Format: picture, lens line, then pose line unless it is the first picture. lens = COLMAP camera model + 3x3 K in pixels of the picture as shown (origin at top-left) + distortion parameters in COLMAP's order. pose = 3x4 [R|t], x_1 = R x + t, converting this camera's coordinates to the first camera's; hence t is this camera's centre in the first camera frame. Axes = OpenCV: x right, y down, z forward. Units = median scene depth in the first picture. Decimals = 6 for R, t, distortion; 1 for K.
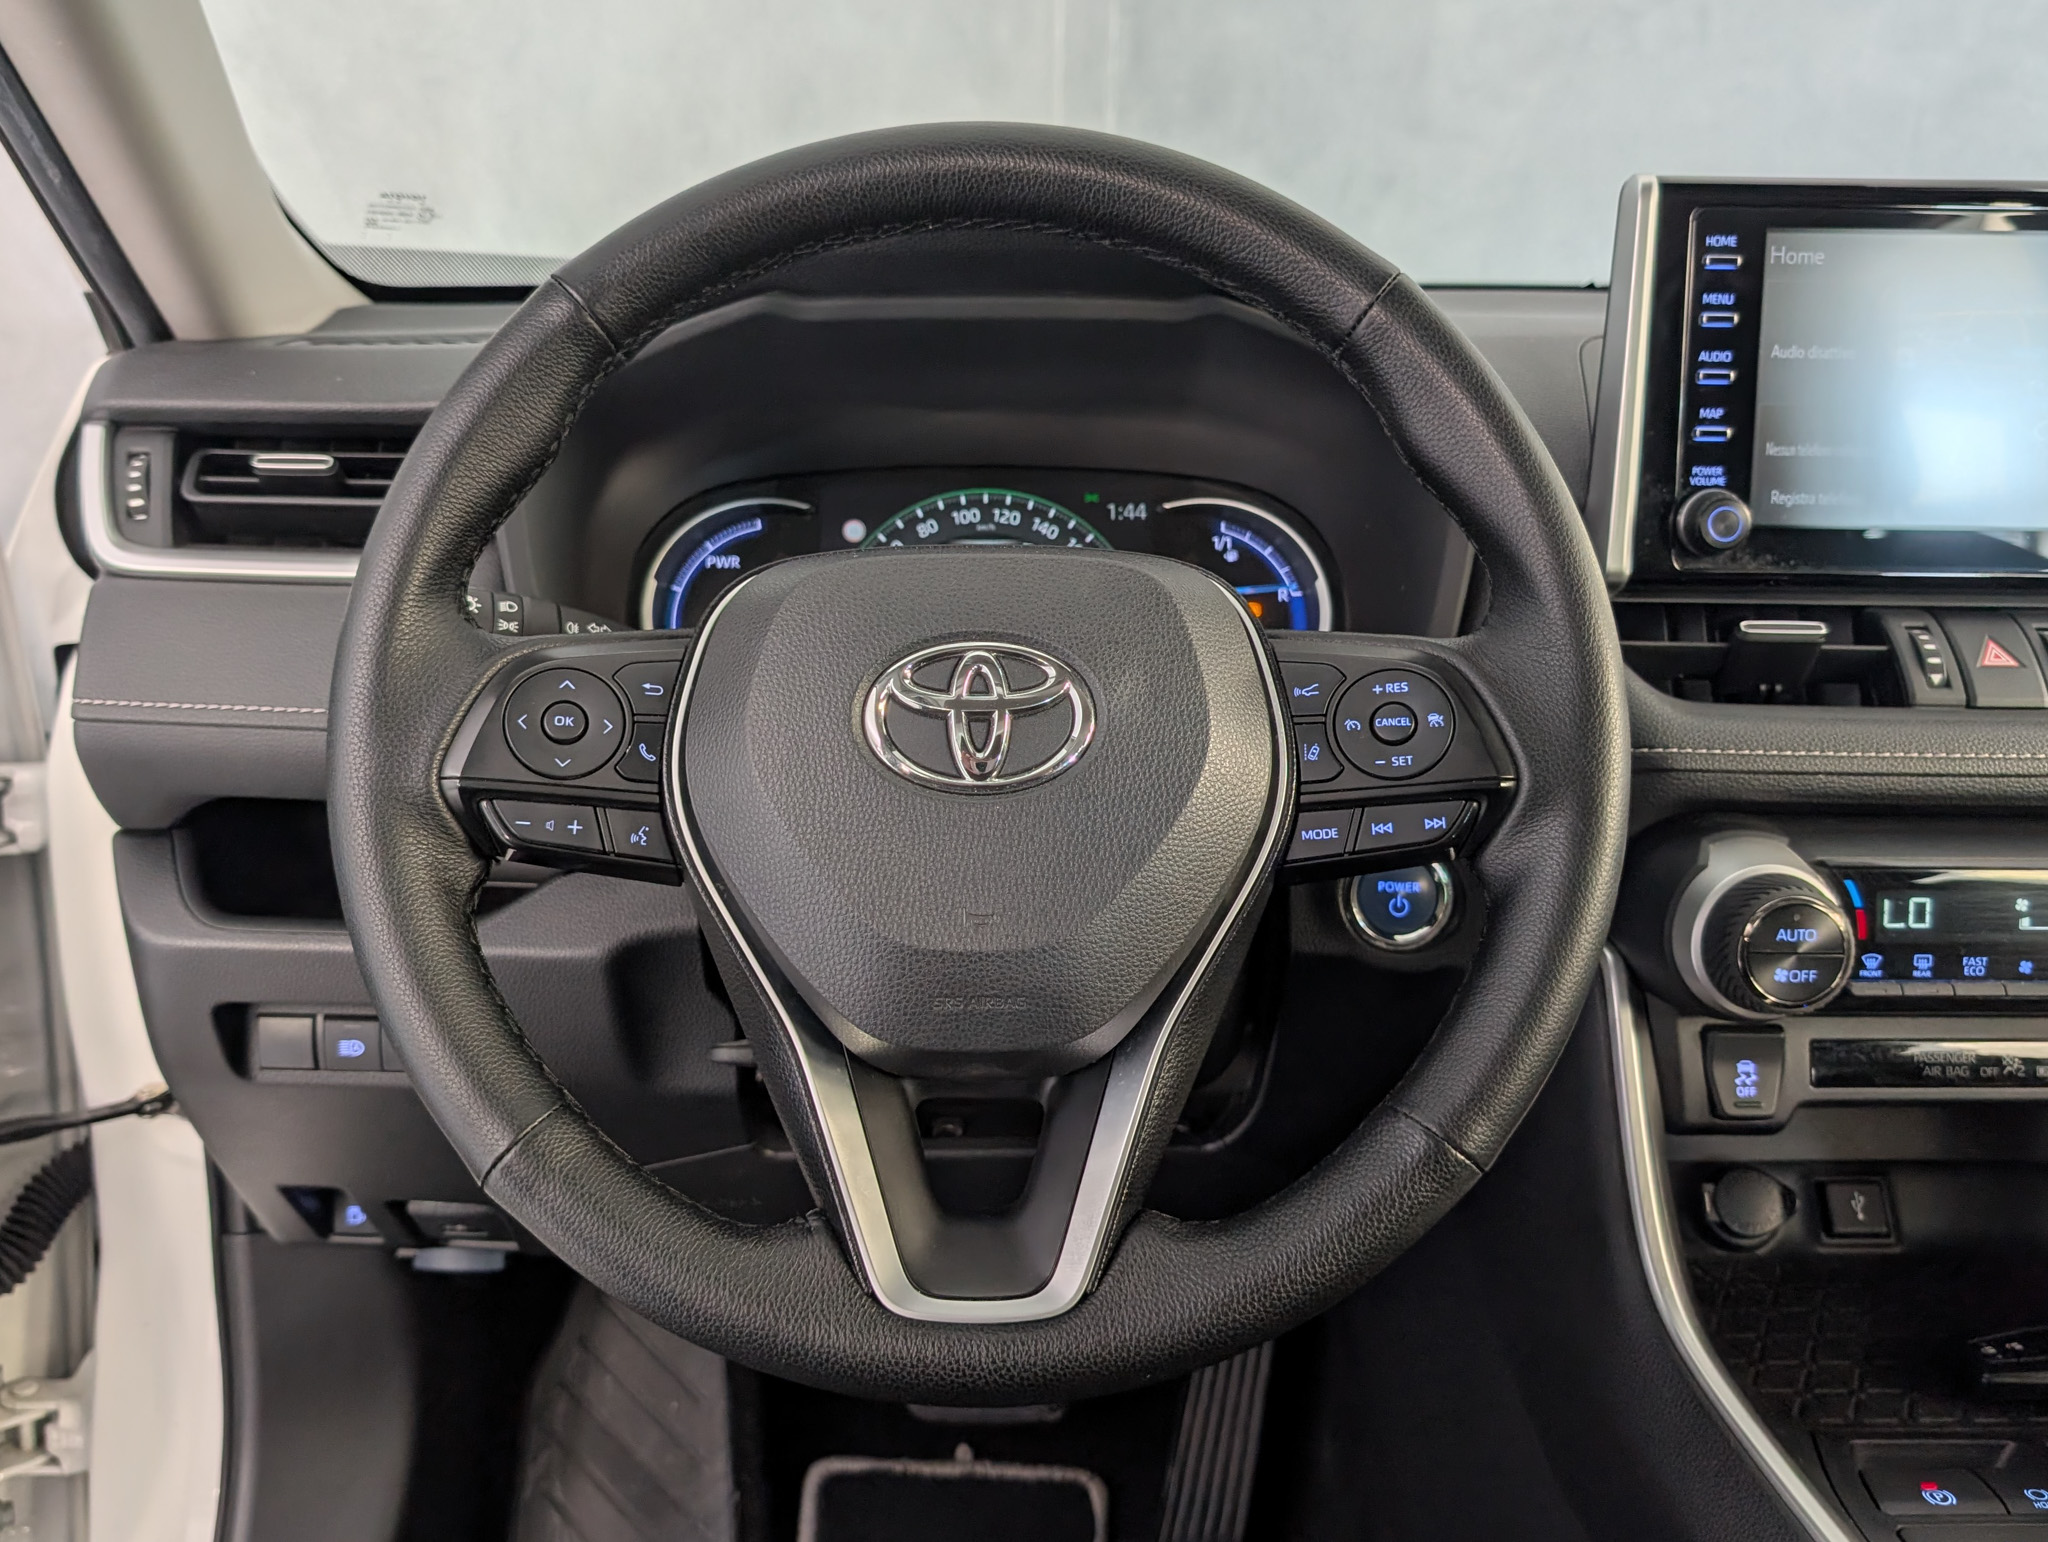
lens RADIAL K [[1844.6, 0, 981.3], [0, 1844.6, 728.5], [0, 0, 1]] dist [0.069854, -0.140783]
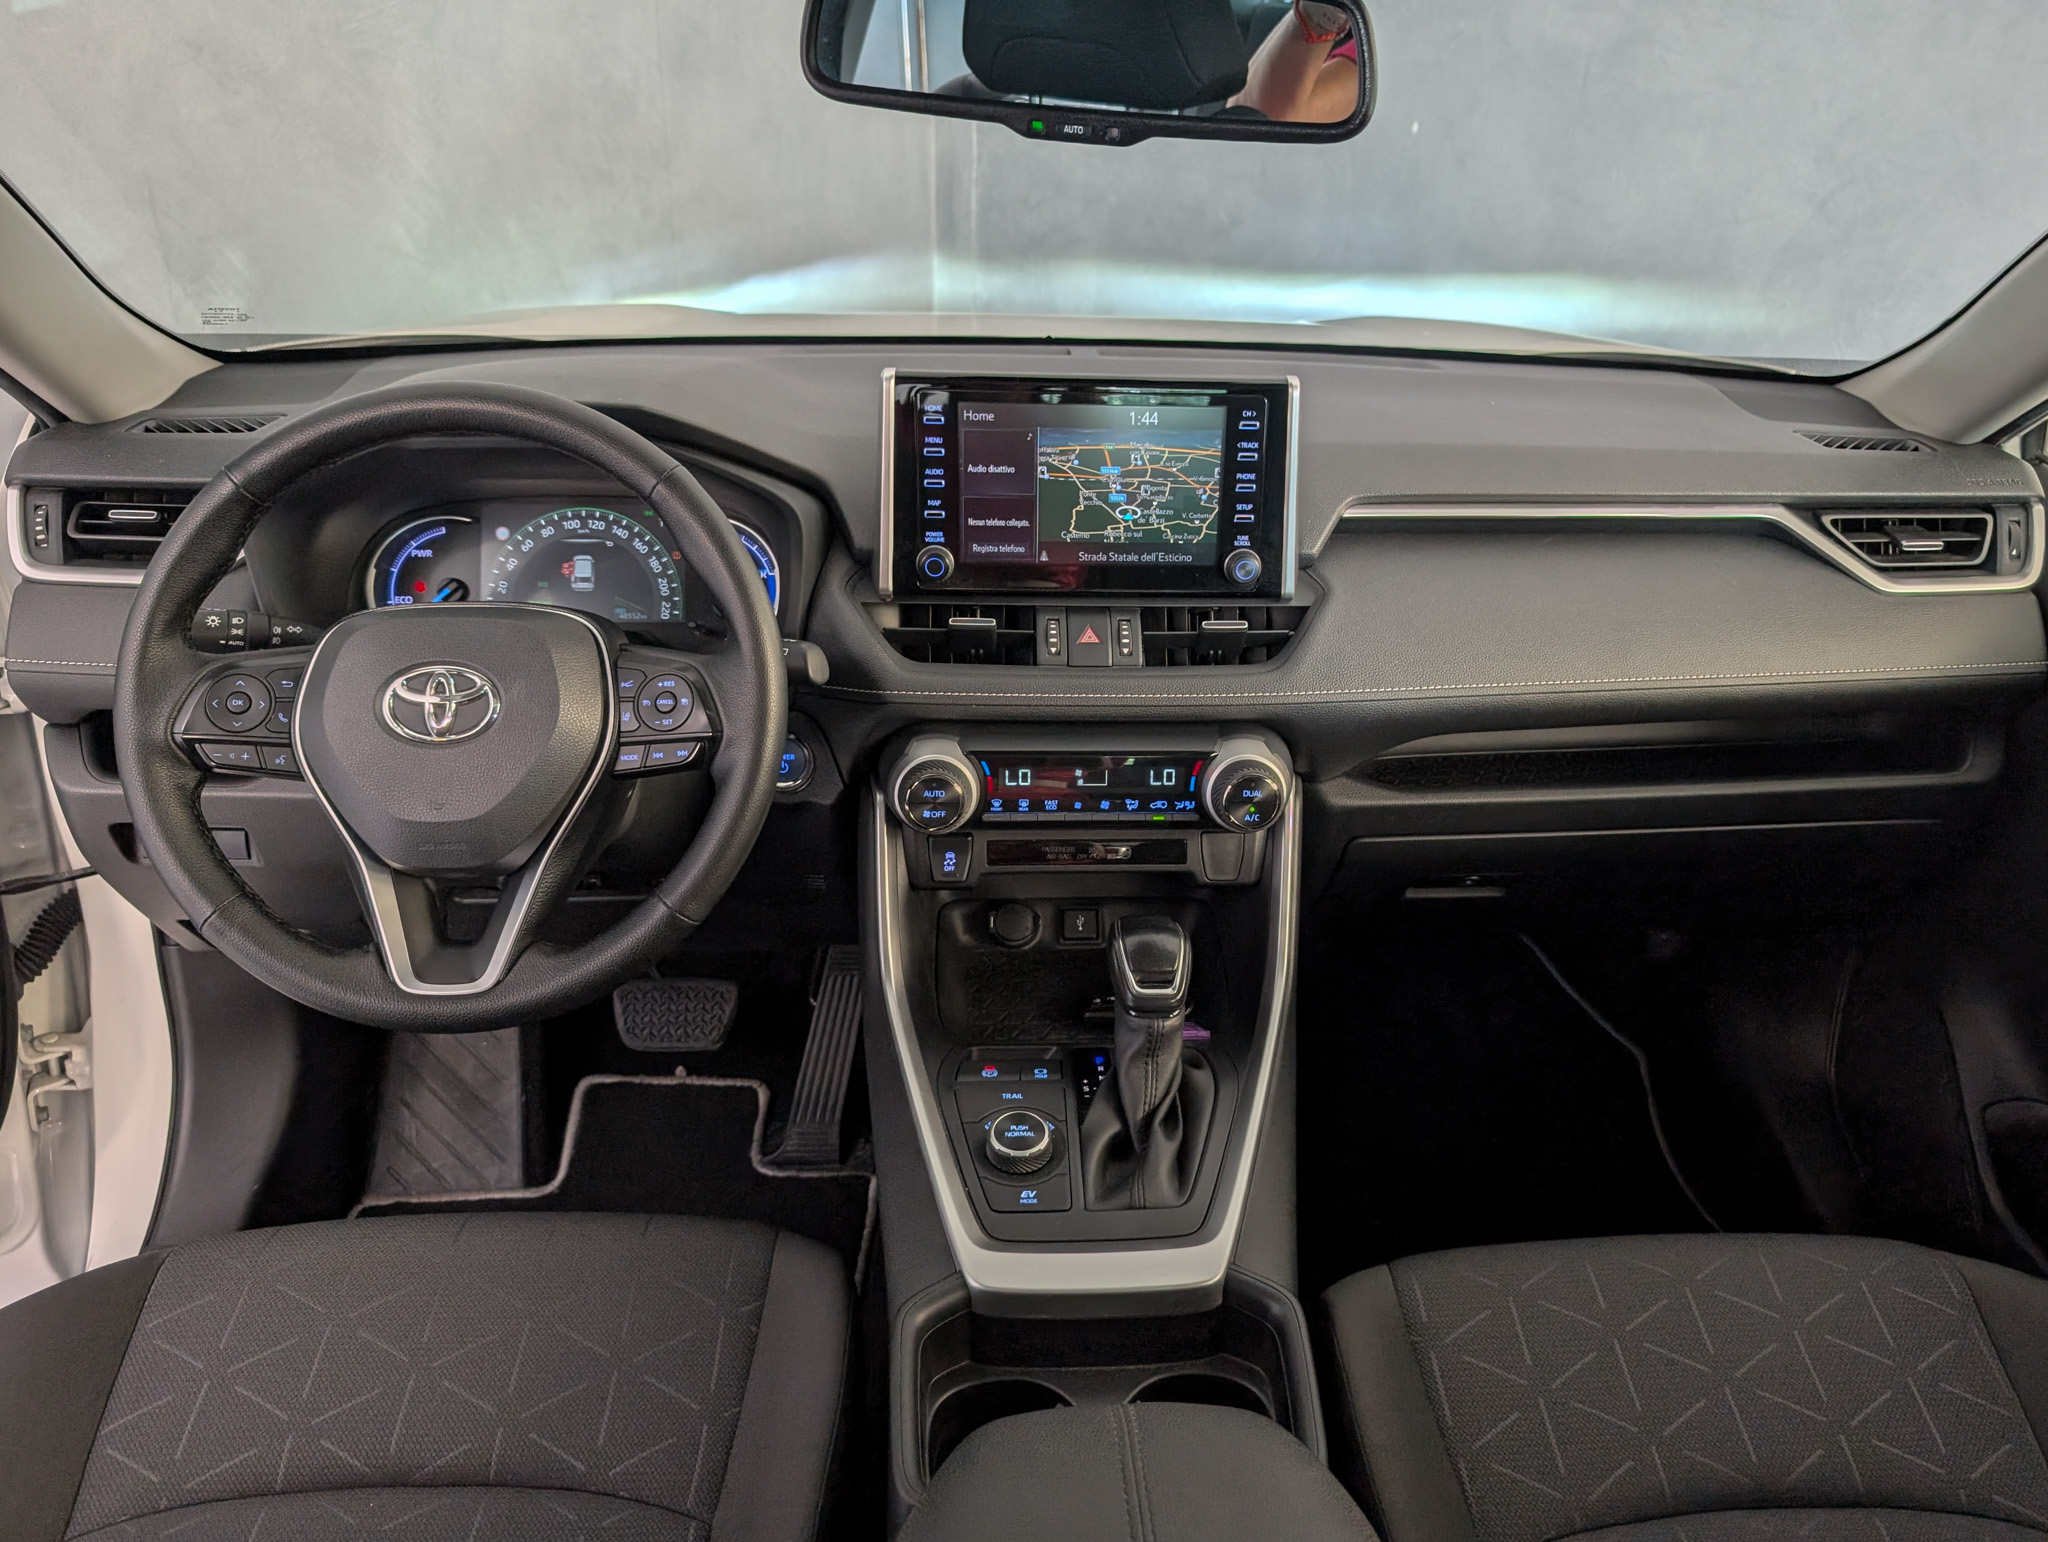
lens RADIAL K [[1601.3, 0, 1098.5], [0, 1601.3, 732.3], [0, 0, 1]] dist [0.007325, -0.033335]
pose [[0.997483, -0.002527, 0.070858, 0.444937], [-0.008107, 0.988746, 0.149383, -0.183768], [-0.070438, -0.149582, 0.986237, -0.588303]]
